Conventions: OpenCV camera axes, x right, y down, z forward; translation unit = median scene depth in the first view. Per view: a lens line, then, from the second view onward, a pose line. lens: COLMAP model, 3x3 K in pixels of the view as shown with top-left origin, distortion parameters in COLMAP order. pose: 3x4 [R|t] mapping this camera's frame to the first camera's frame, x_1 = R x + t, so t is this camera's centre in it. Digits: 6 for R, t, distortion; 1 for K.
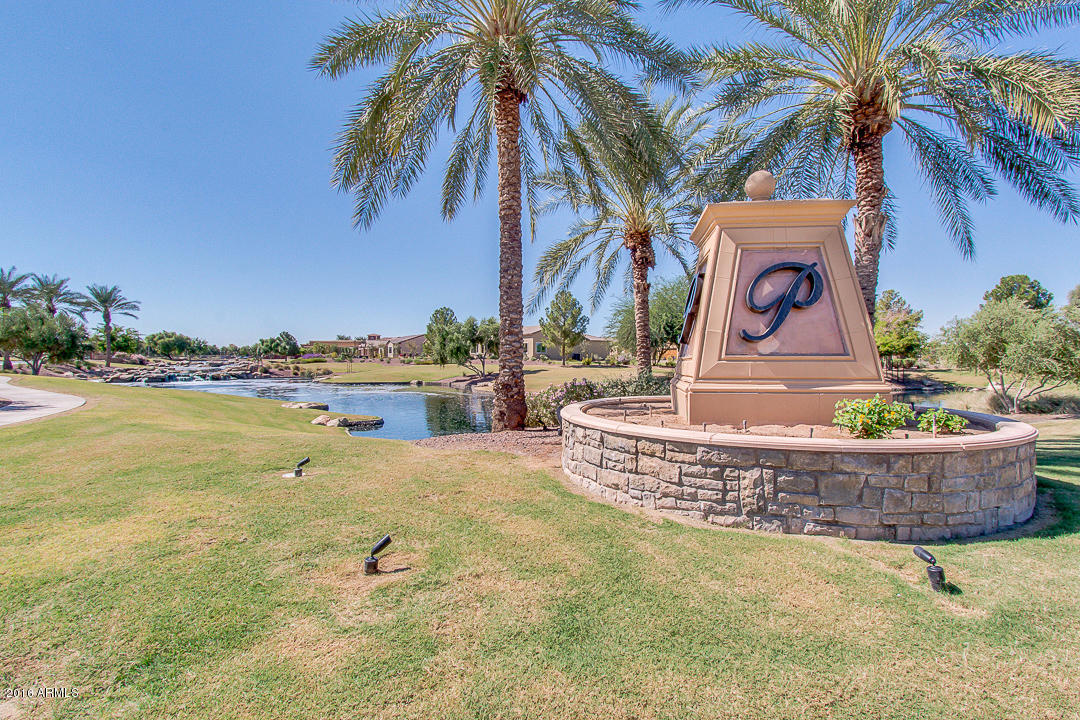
lens RADIAL K [[490.3, 0, 535.2], [0, 490.3, 364.3], [0, 0, 1]] dist [-0.000182, 0.000425]
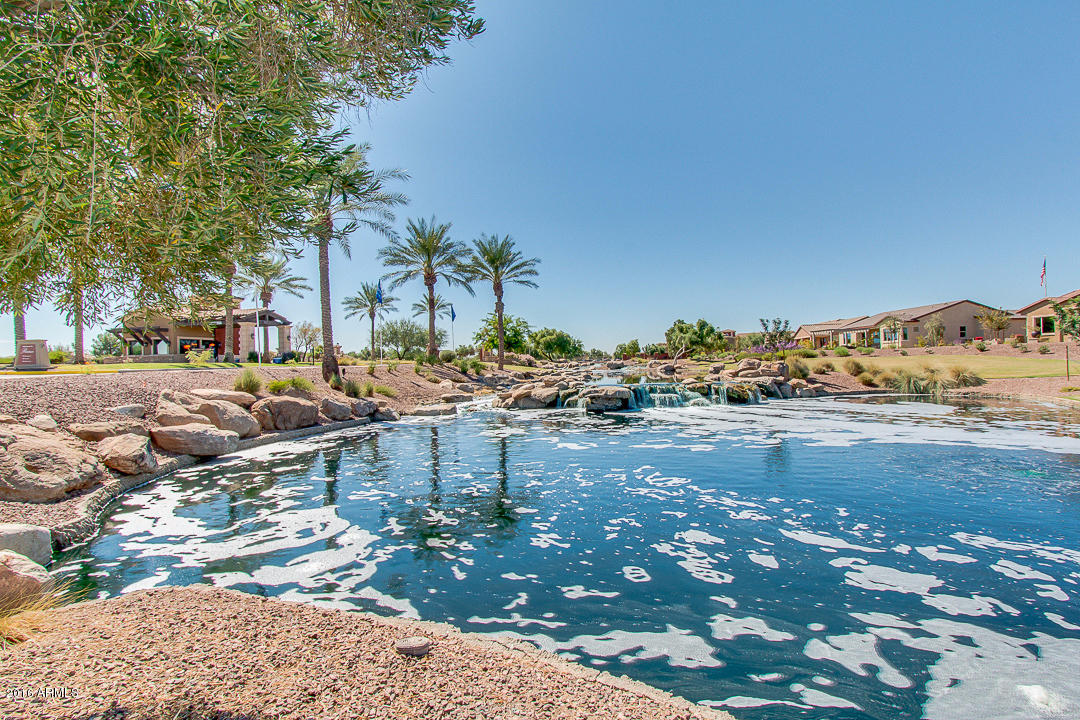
lens RADIAL K [[490.3, 0, 535.2], [0, 490.3, 364.3], [0, 0, 1]] dist [-0.000182, 0.000425]
pose [[0.807941, -0.017222, -0.589012, -0.482657], [0.014354, 0.999851, -0.009546, 0.004646], [0.589088, -0.000742, 0.808068, 0.538465]]
